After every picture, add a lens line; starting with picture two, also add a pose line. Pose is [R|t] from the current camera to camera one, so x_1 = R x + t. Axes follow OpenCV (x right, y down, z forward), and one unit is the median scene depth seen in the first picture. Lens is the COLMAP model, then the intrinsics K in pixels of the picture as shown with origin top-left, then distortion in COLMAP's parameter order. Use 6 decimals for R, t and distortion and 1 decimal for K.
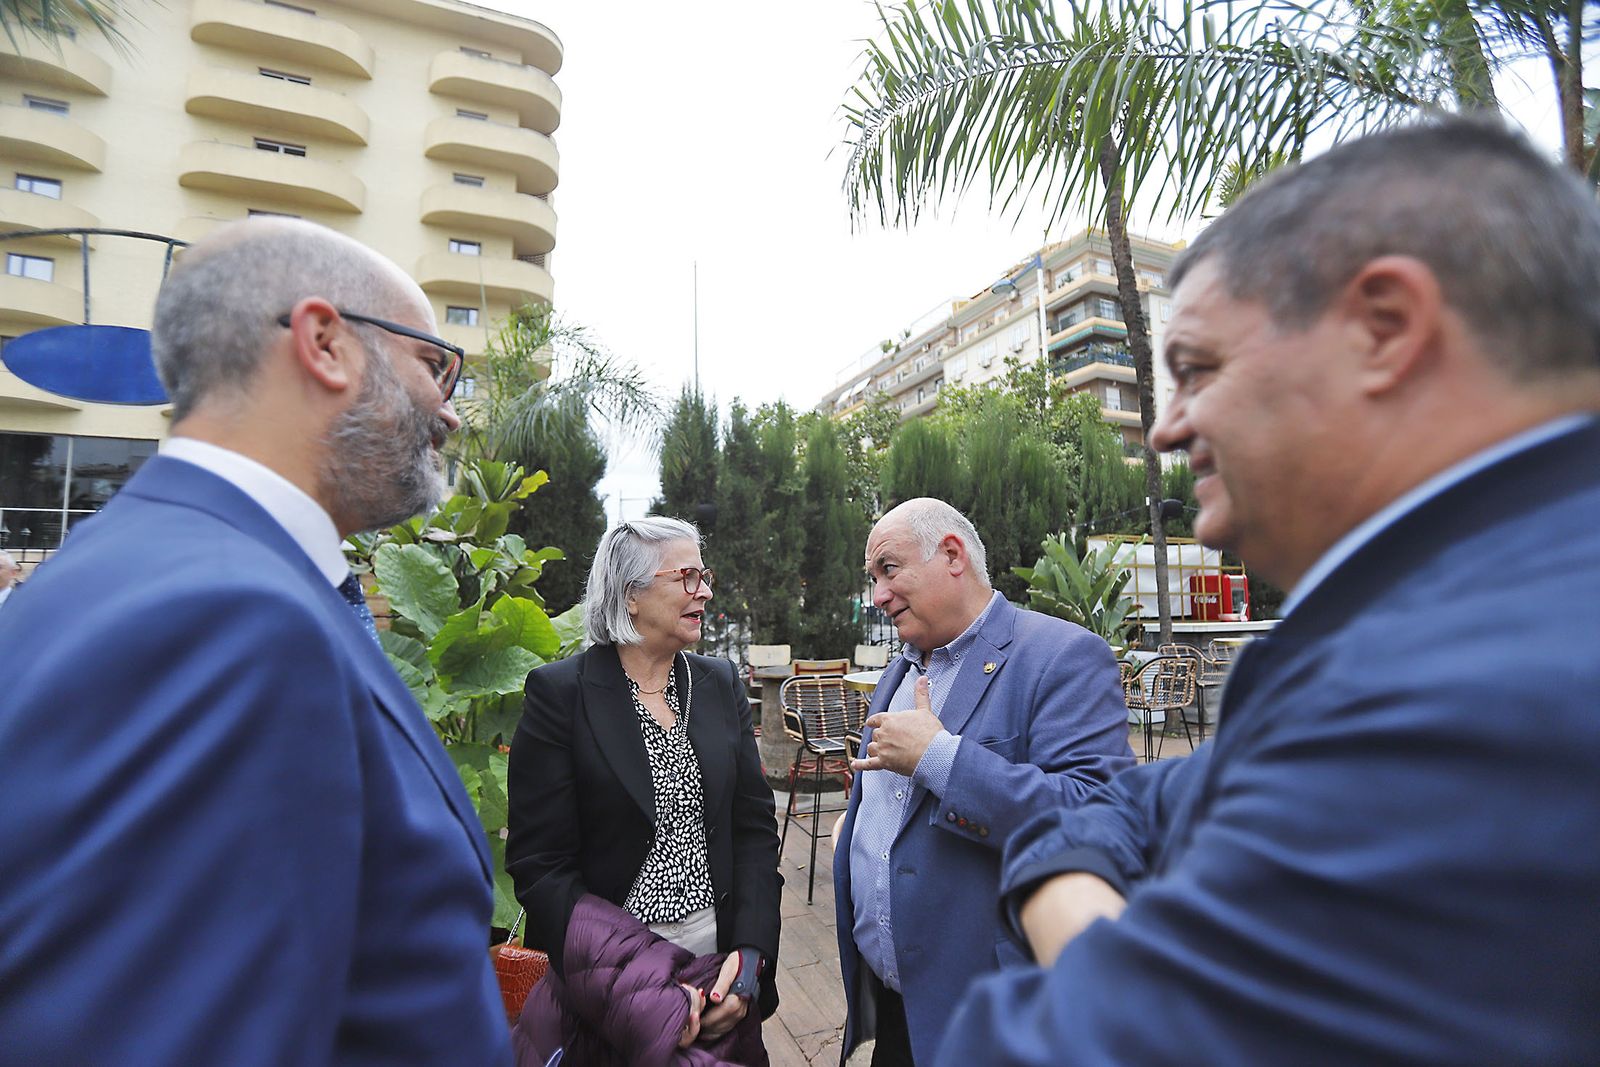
lens RADIAL K [[724.2, 0, 795.4], [0, 724.2, 536.9], [0, 0, 1]] dist [-0.077595, 0.032321]
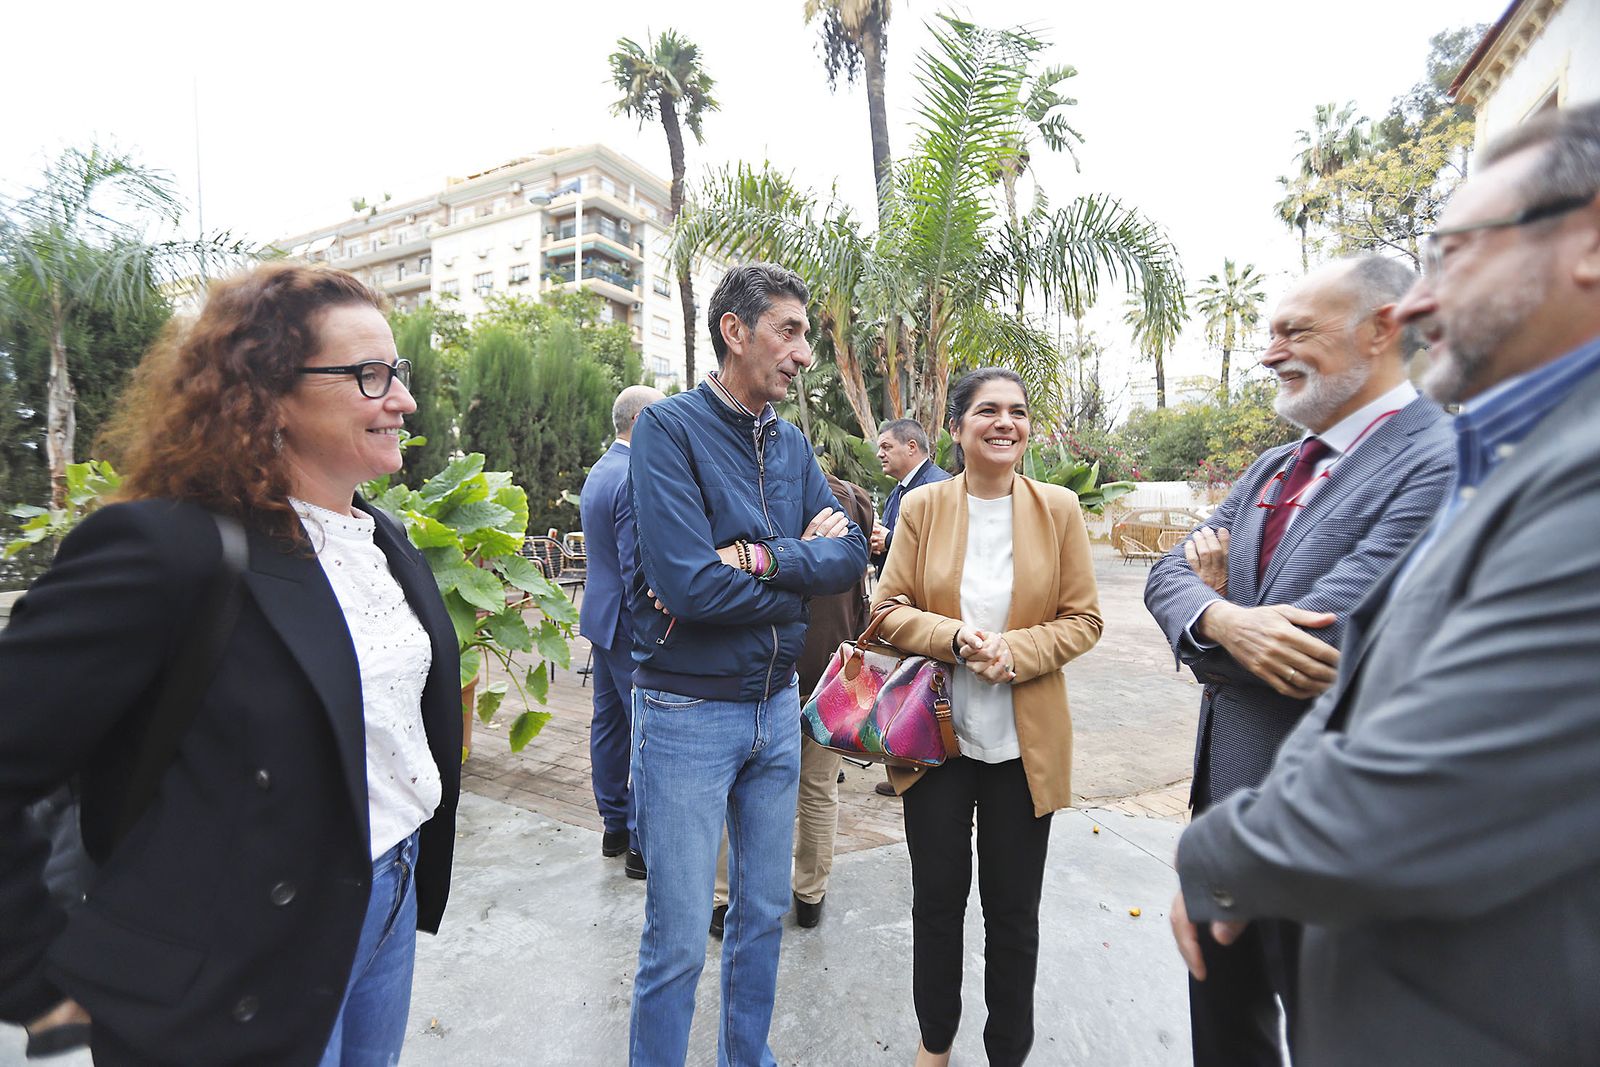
lens RADIAL K [[724.2, 0, 795.4], [0, 724.2, 536.9], [0, 0, 1]] dist [-0.077595, 0.032321]
pose [[0.756038, -0.006952, 0.654491, -0.048087], [-0.081818, 0.991097, 0.105040, 0.000227], [-0.649394, -0.132964, 0.748738, -0.037066]]
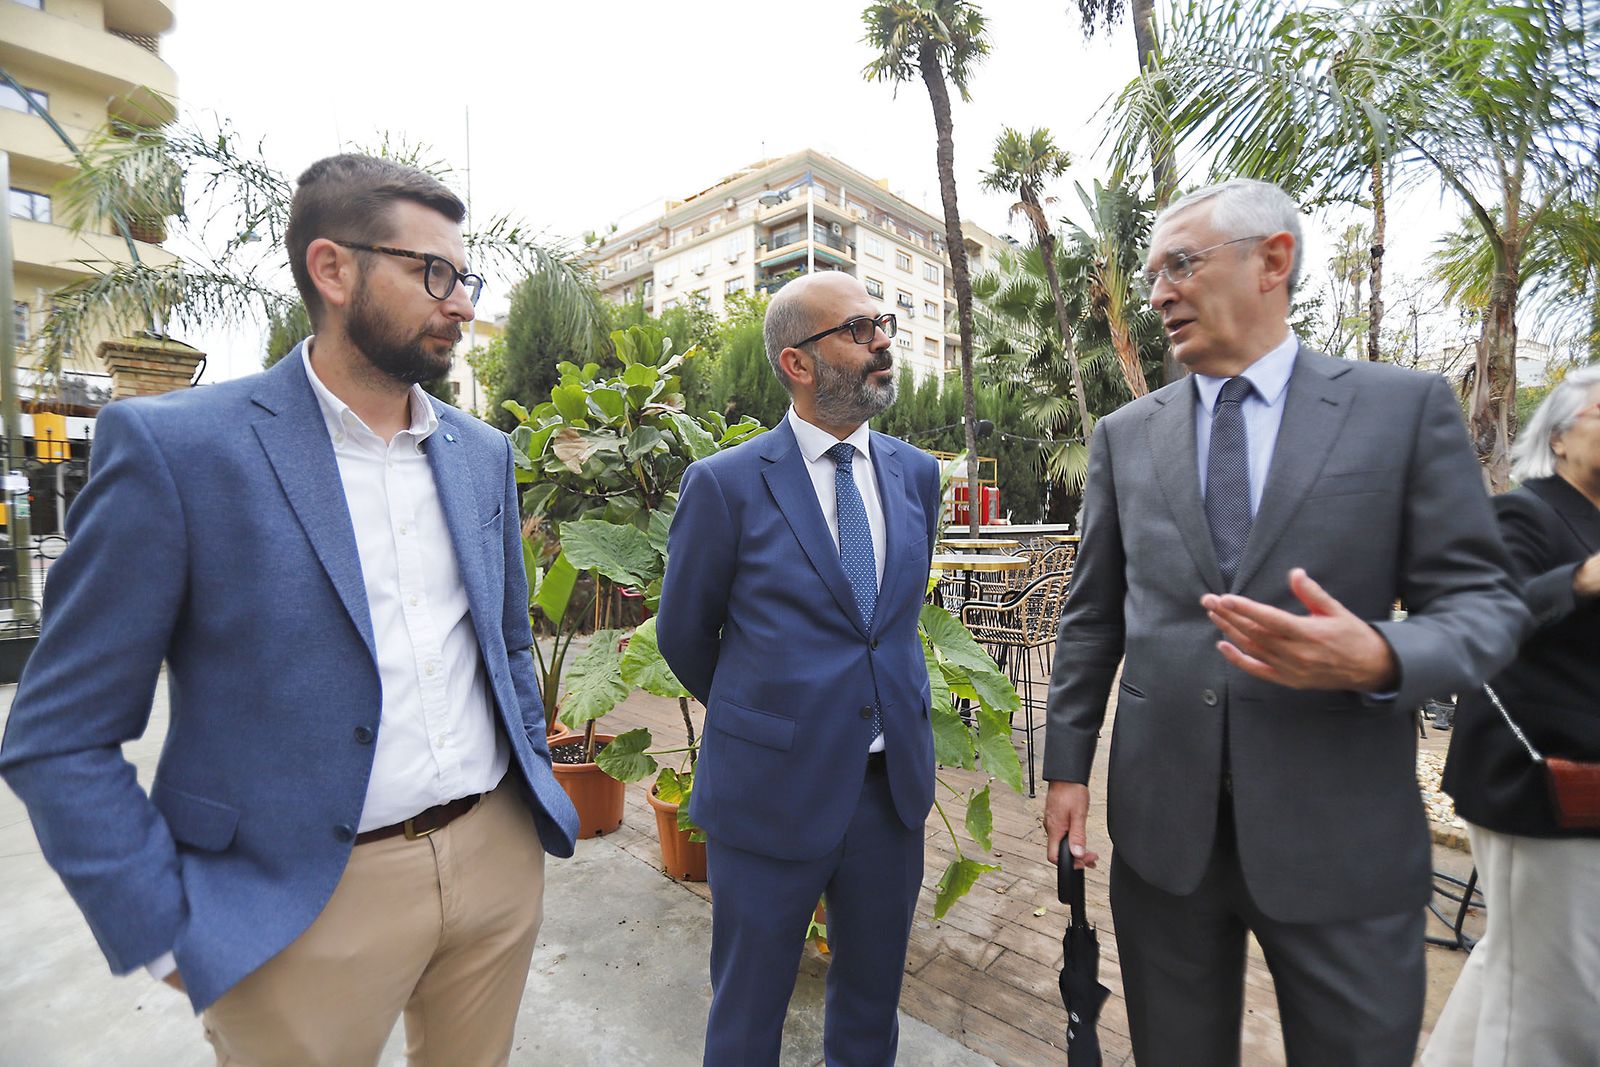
lens RADIAL K [[730.8, 0, 794.2], [0, 730.8, 540.1], [0, 0, 1]] dist [-0.076662, 0.030634]
pose [[0.906107, -0.008515, 0.422964, -0.050057], [-0.045687, 0.991980, 0.117846, 0.003293], [-0.420575, -0.126105, 0.898451, 0.005223]]
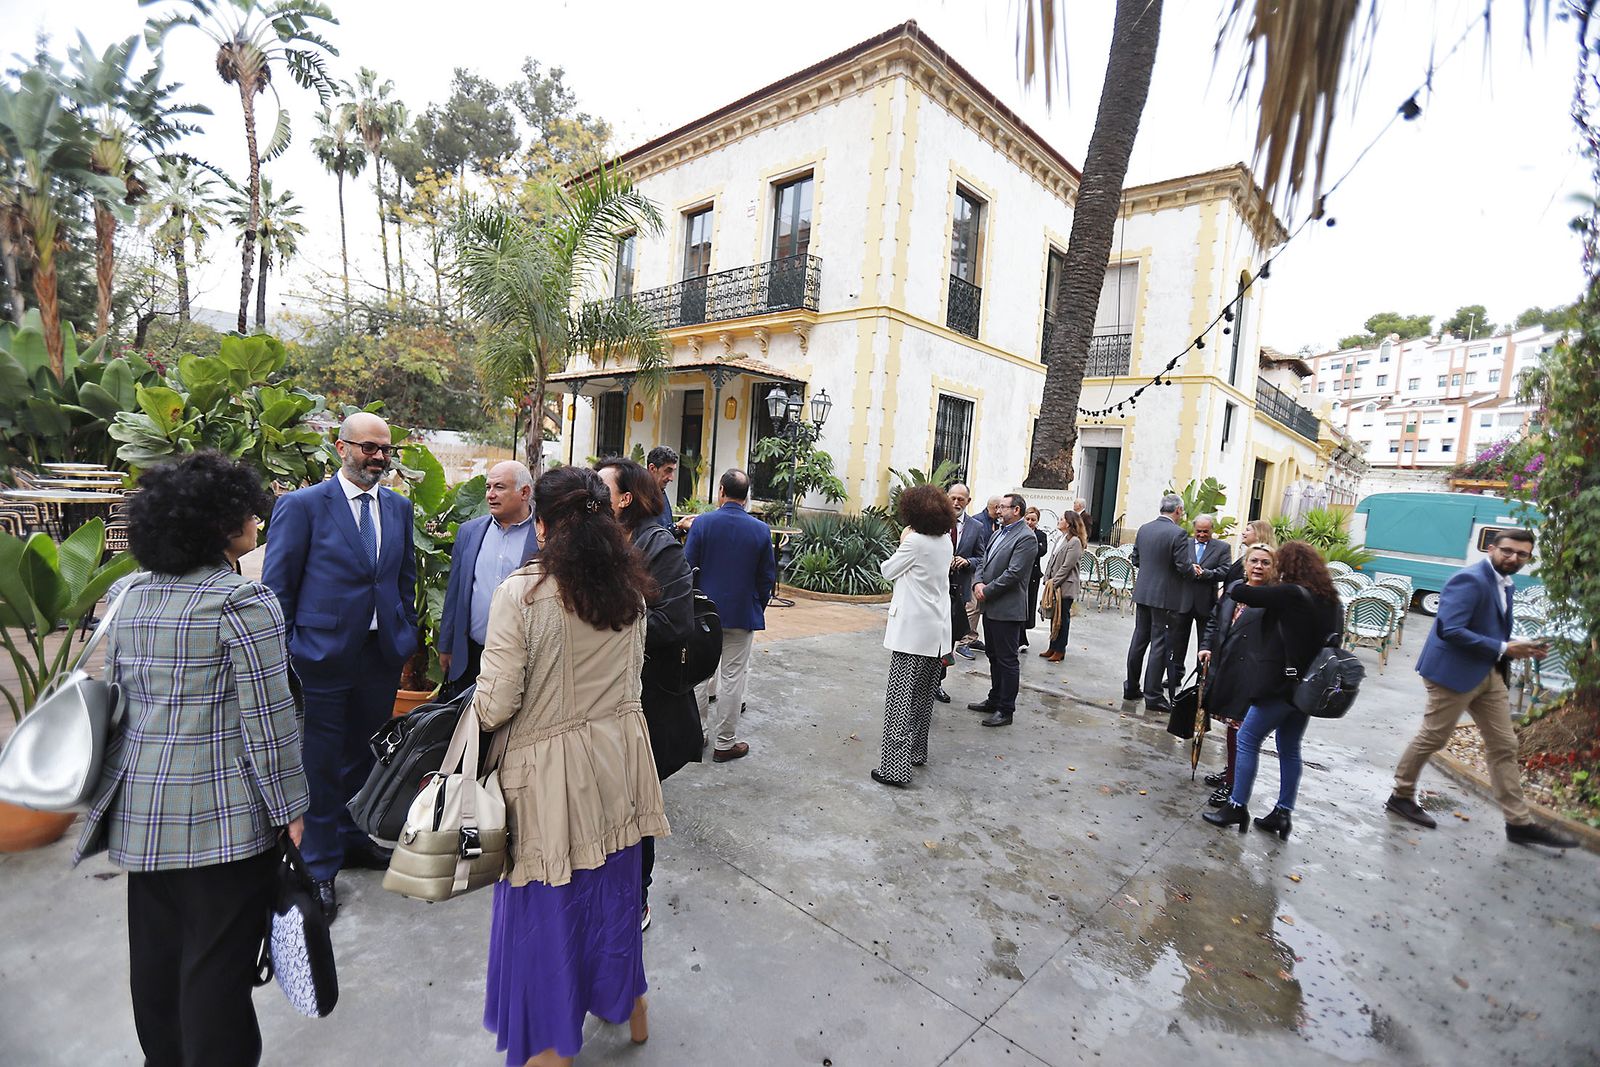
lens RADIAL K [[725.7, 0, 795.4], [0, 725.7, 537.6], [0, 0, 1]] dist [-0.076761, 0.031121]
pose [[-0.410067, -0.097898, 0.906786, -0.127535], [-0.153350, 0.987469, 0.037260, 0.001119], [-0.899071, -0.123777, -0.419941, 0.054666]]
